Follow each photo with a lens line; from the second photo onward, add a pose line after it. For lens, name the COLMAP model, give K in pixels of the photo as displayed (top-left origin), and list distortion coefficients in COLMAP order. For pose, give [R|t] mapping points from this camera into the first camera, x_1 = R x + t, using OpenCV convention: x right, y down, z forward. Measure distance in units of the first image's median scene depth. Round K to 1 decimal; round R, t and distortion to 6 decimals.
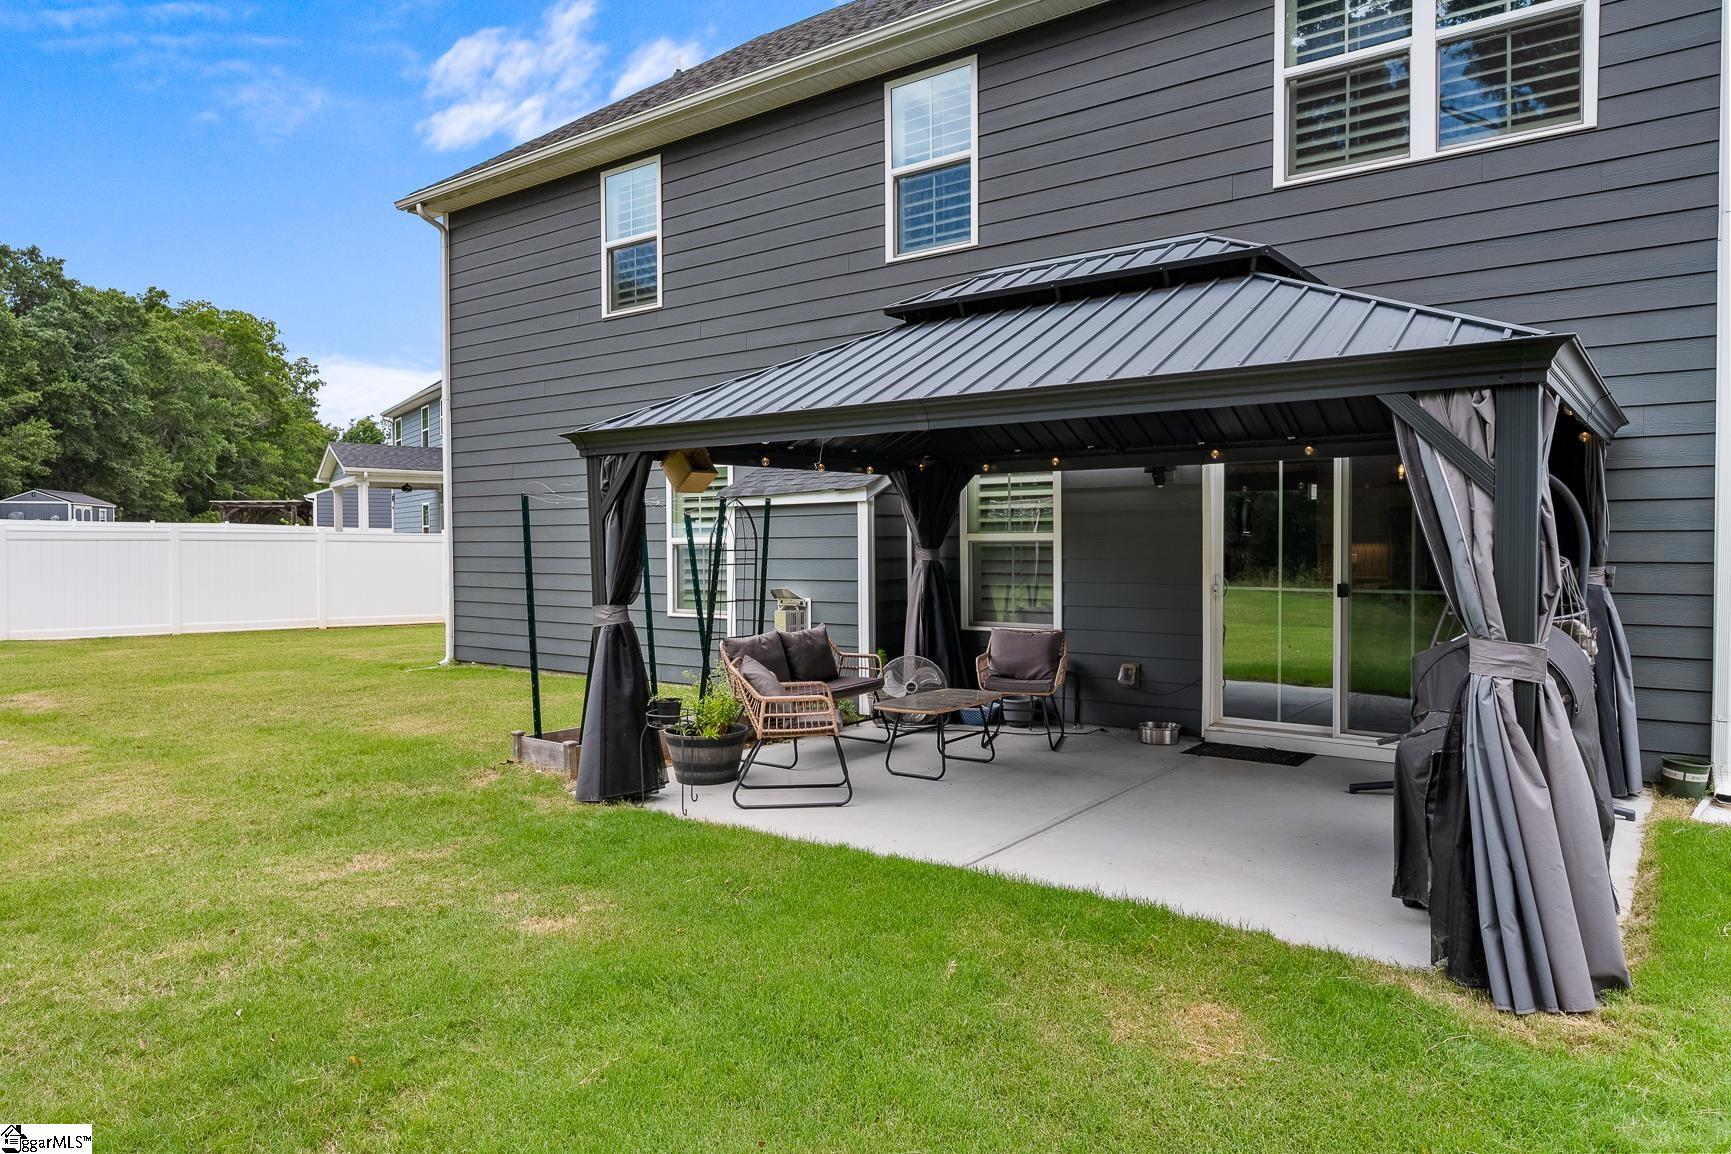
lens RADIAL K [[1121.6, 0, 869.1], [0, 1121.6, 569.6], [0, 0, 1]] dist [0.036160, 0.001885]
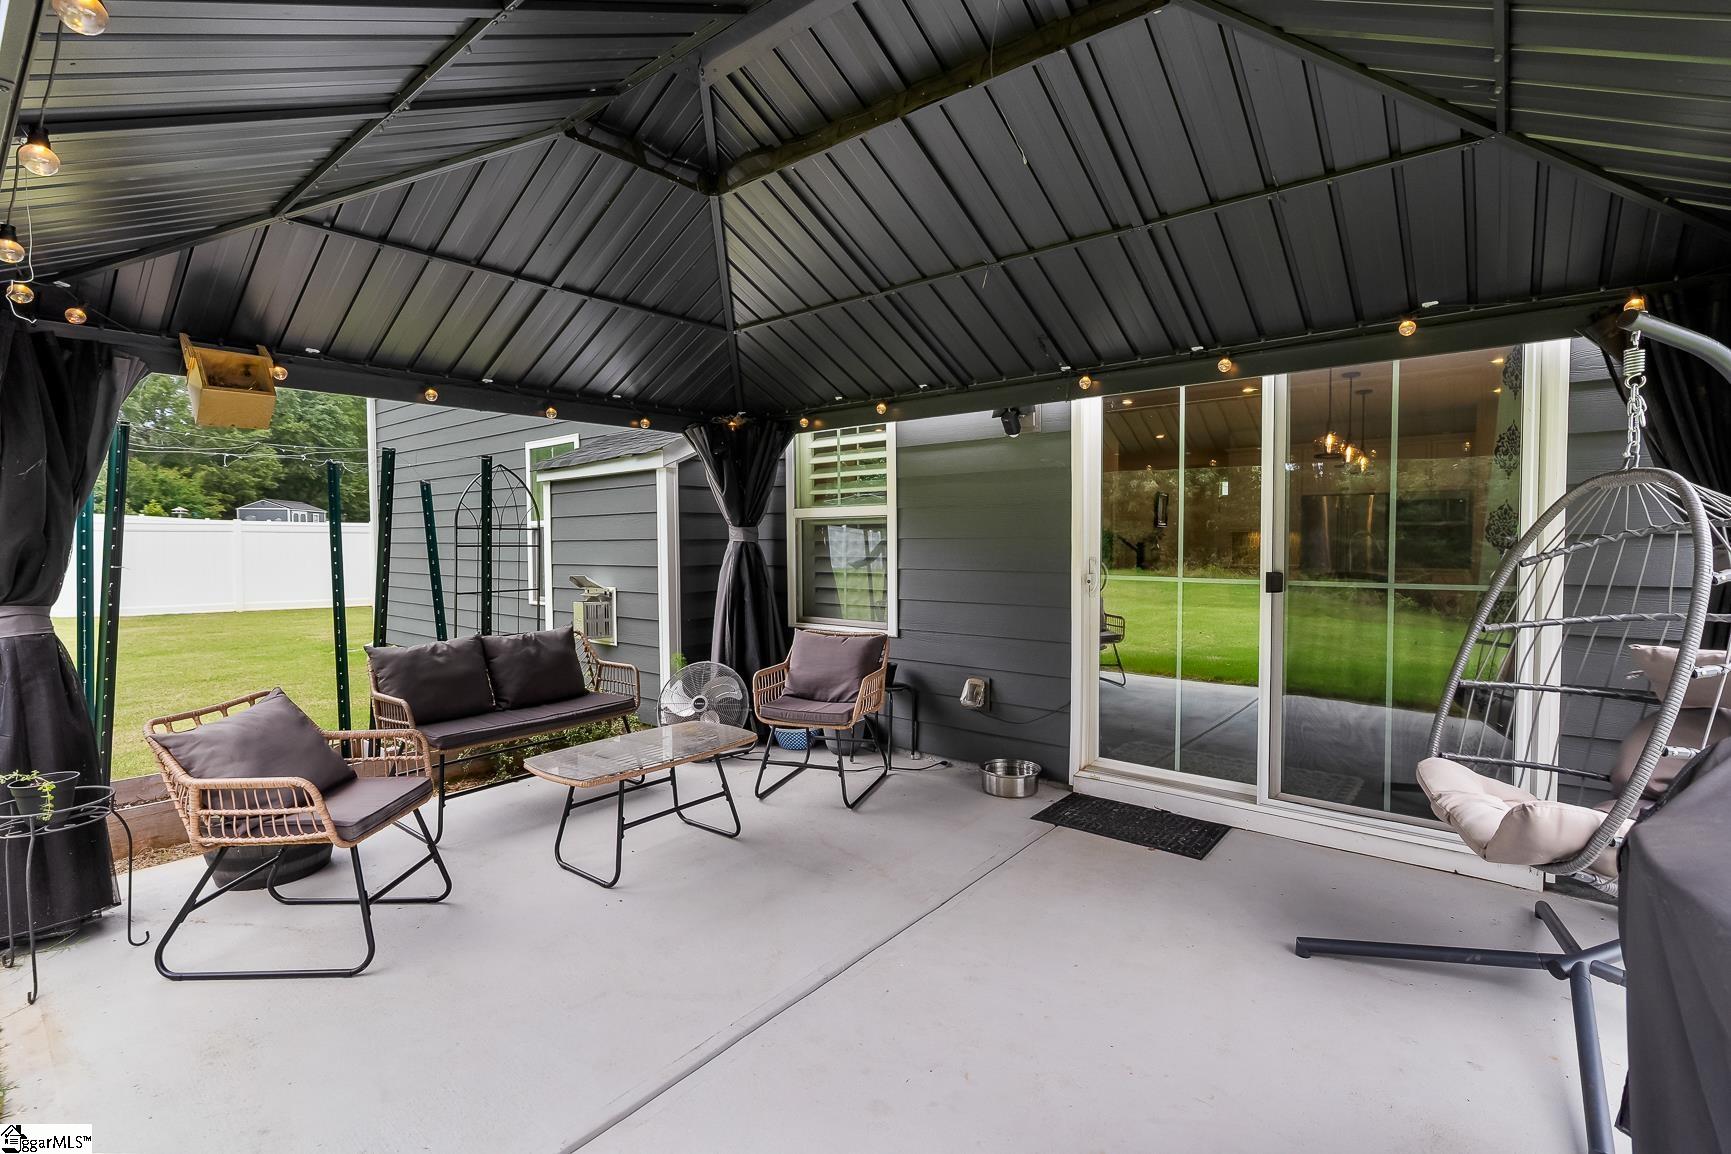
lens RADIAL K [[787.9, 0, 856.3], [0, 787.9, 573.5], [0, 0, 1]] dist [-0.006290, -0.000017]
pose [[0.998249, 0.002657, -0.059087, 0.178248], [-0.001583, 0.999833, 0.018216, 0.004671], [0.059126, -0.018090, 0.998087, 0.463896]]
